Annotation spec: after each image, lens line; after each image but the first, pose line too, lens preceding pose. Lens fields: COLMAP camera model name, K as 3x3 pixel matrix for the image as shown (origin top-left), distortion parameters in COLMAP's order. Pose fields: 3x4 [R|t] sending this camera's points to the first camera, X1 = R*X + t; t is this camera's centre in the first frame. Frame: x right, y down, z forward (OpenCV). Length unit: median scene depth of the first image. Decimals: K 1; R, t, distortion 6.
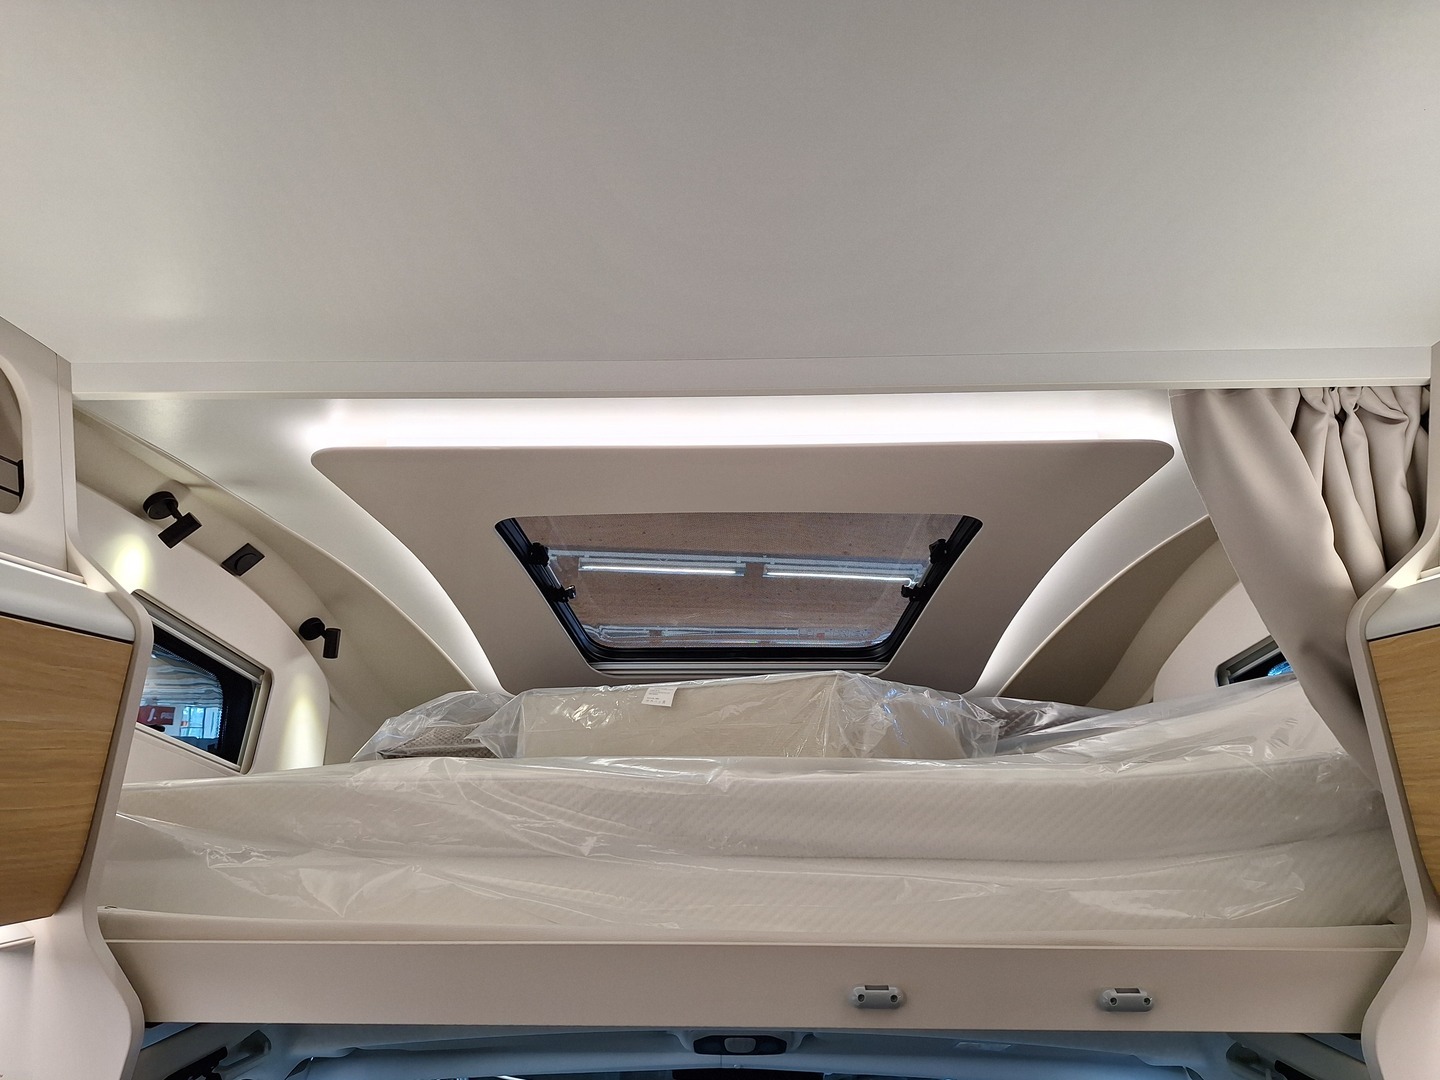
lens RADIAL K [[997.7, 0, 711.8], [0, 997.7, 541.5], [0, 0, 1]] dist [0.051760, -0.042378]
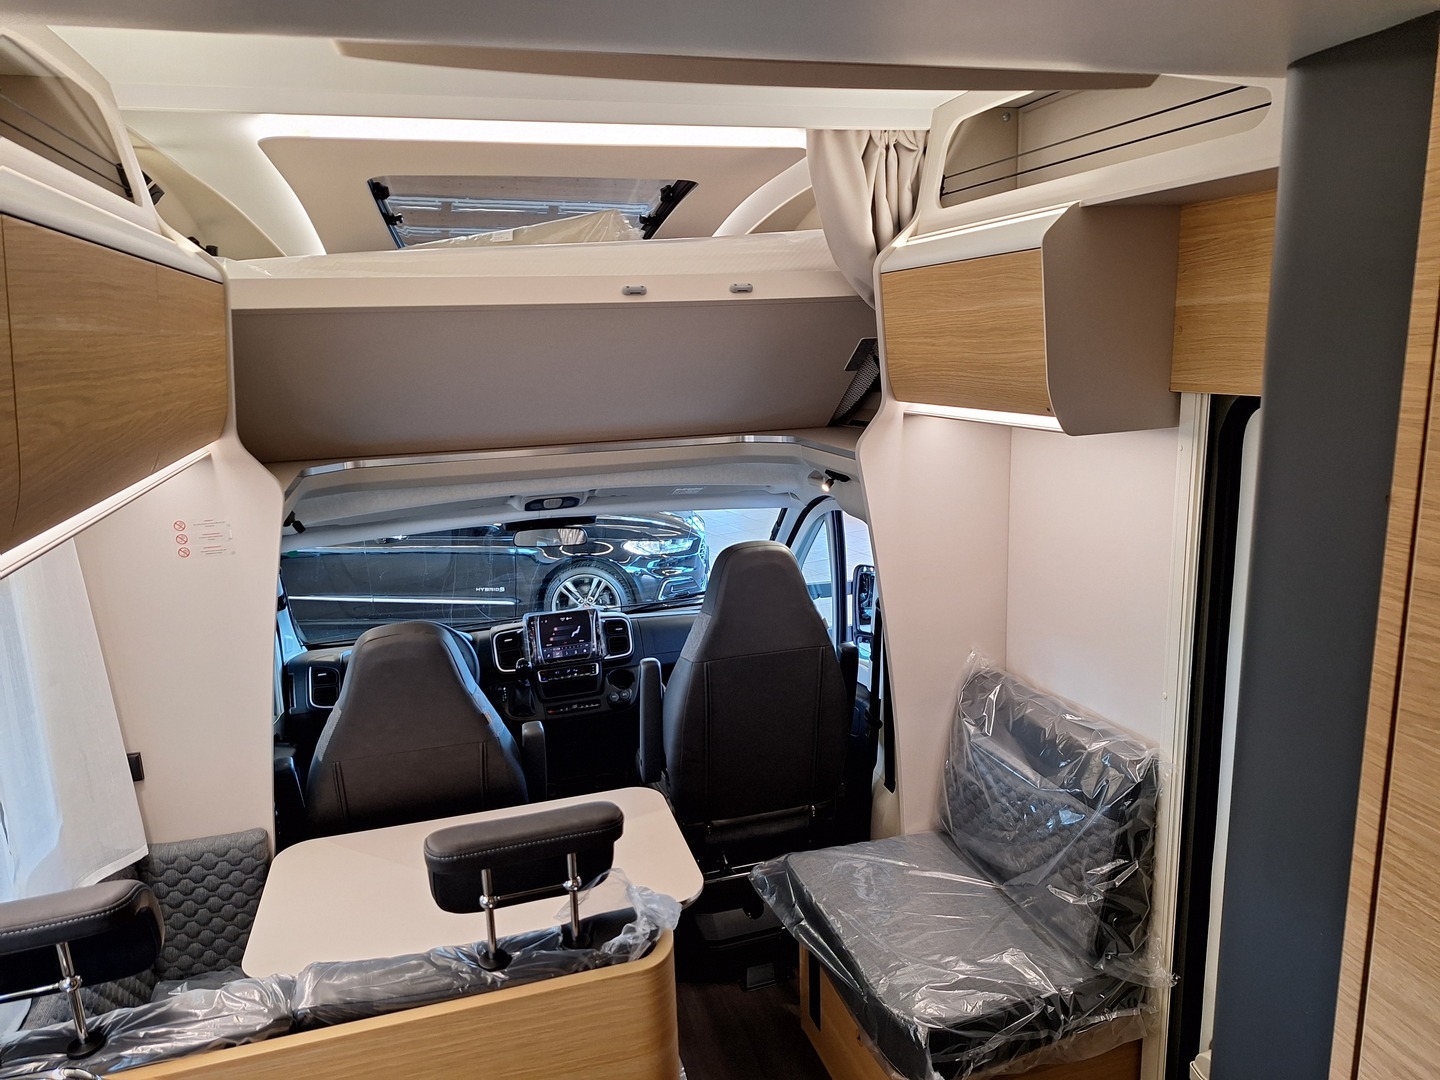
lens RADIAL K [[997.7, 0, 711.8], [0, 997.7, 541.5], [0, 0, 1]] dist [0.051760, -0.042378]
pose [[0.948030, -0.101010, 0.301721, -0.334625], [-0.034741, 0.909740, 0.413722, -0.219288], [-0.316278, -0.402703, 0.858952, -0.813661]]
